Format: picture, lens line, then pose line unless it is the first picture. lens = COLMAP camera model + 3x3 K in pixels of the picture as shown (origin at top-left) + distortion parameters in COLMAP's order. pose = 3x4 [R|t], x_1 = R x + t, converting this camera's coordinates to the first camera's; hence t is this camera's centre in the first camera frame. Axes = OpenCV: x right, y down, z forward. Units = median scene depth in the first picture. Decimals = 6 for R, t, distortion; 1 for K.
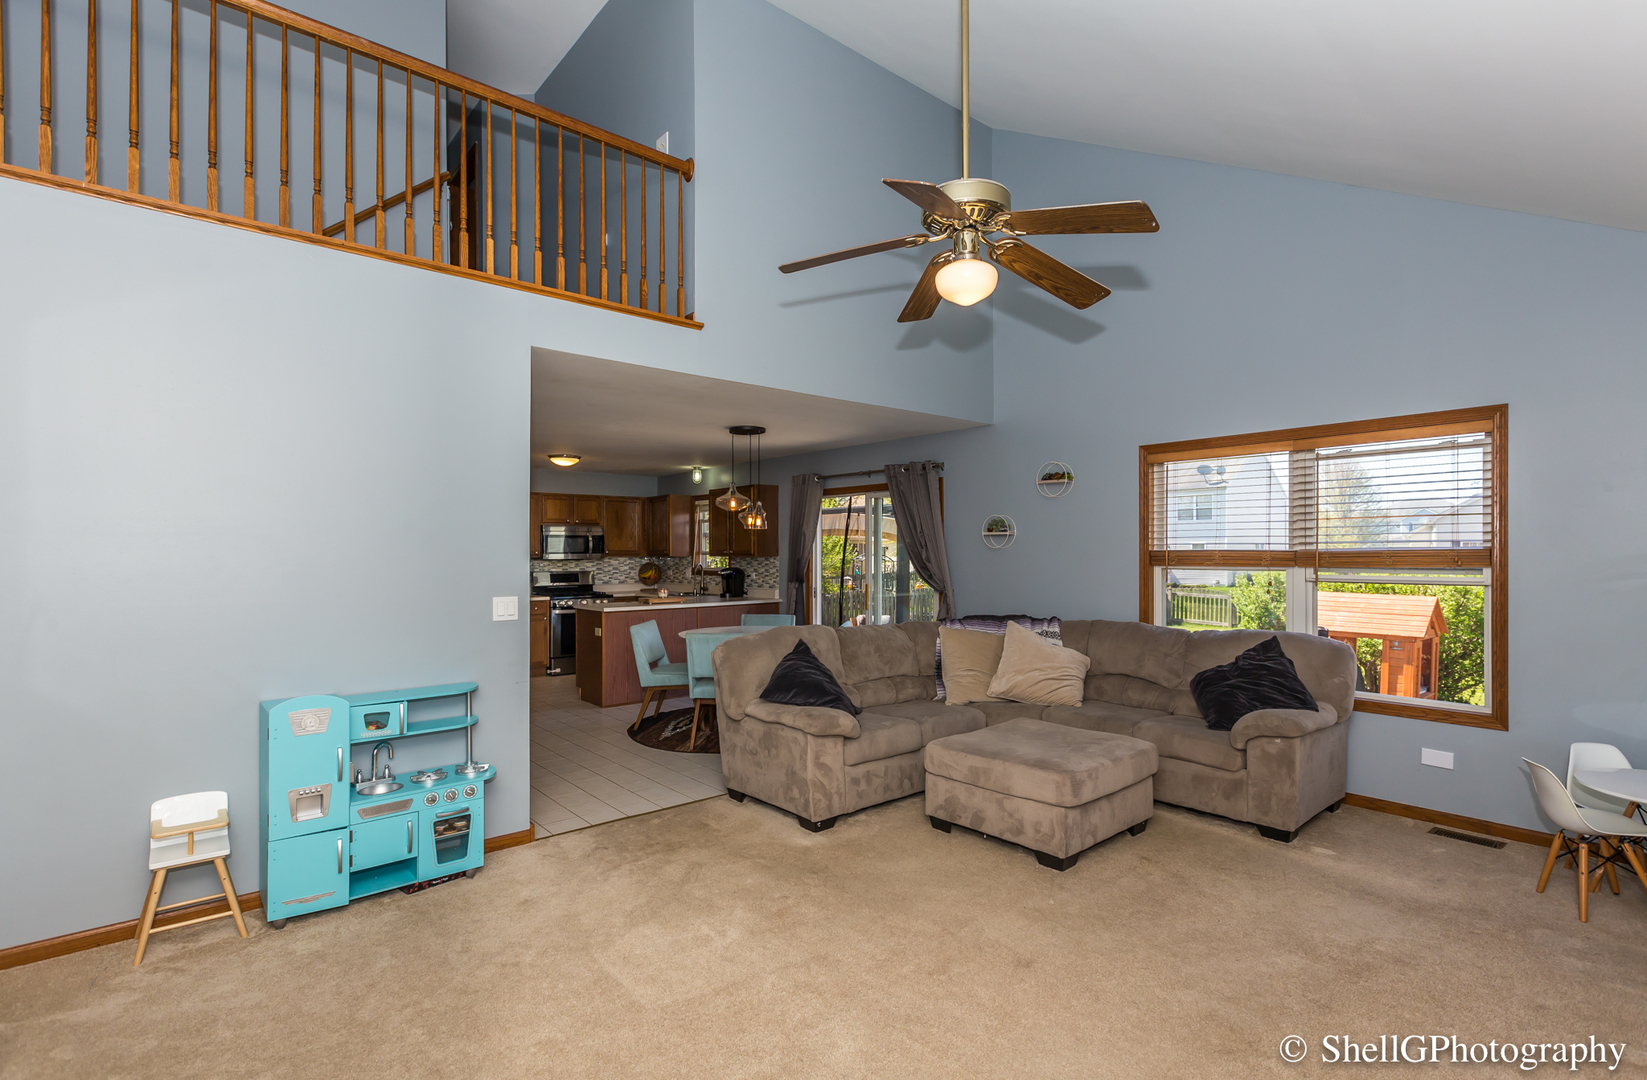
lens RADIAL K [[790.0, 0, 823.5], [0, 790.0, 540.0], [0, 0, 1]] dist [-0.001634, -0.000360]
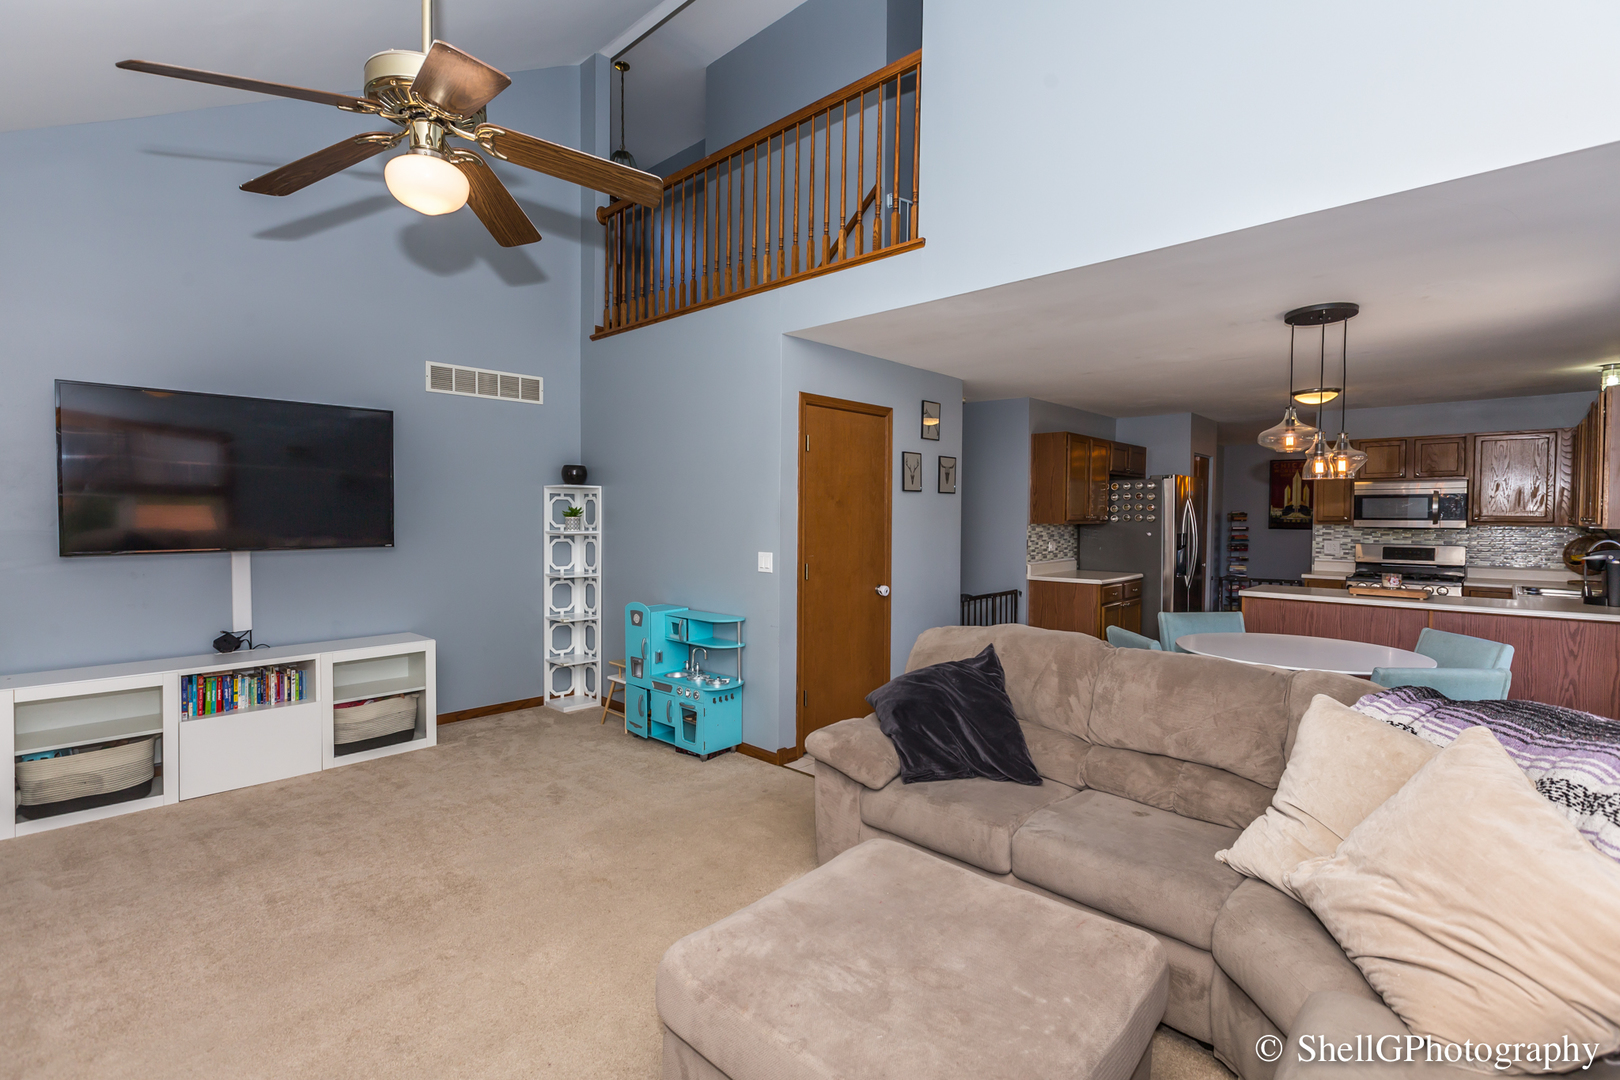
lens RADIAL K [[736.8, 0, 814.5], [0, 736.8, 530.1], [0, 0, 1]] dist [0.000687, -0.000384]
pose [[0.113781, 0.028016, -0.993111, 0.468889], [0.005505, 0.999569, 0.028829, 0.006950], [0.993491, -0.008747, 0.113577, 0.634336]]
